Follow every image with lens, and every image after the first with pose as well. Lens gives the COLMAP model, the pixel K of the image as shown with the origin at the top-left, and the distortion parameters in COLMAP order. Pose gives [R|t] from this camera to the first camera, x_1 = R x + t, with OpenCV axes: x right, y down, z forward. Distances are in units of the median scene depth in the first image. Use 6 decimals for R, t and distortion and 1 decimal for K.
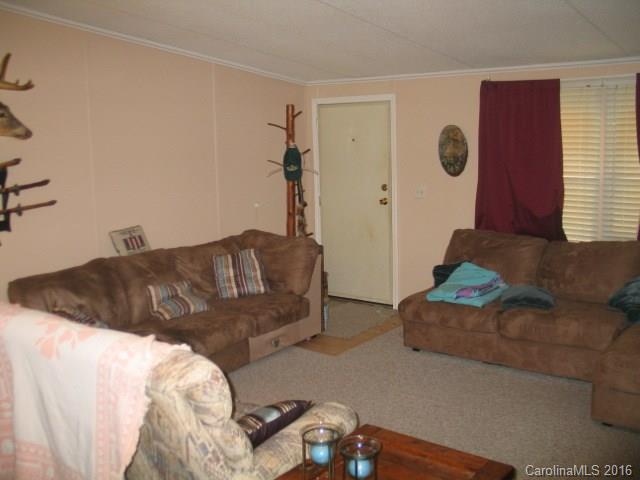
lens RADIAL K [[646.1, 0, 320.0], [0, 646.1, 240.0], [0, 0, 1]] dist [-0.204971, 0.208871]
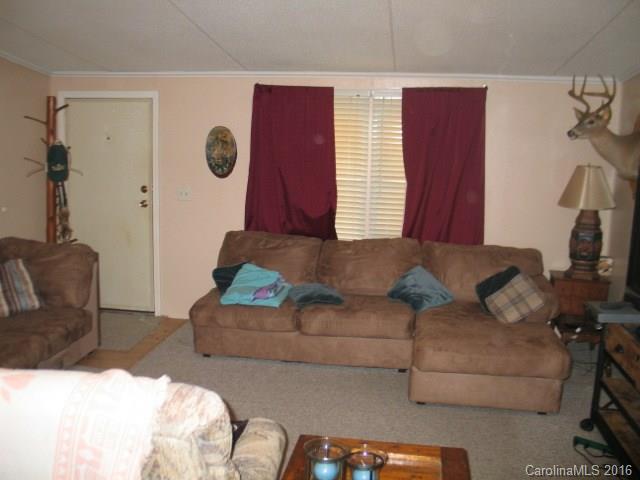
lens RADIAL K [[646.1, 0, 320.0], [0, 646.1, 240.0], [0, 0, 1]] dist [-0.204971, 0.208871]
pose [[0.869924, -0.029211, 0.492319, -0.169791], [0.029902, 0.999532, 0.006470, -0.005610], [-0.492278, 0.009093, 0.870391, 0.065420]]
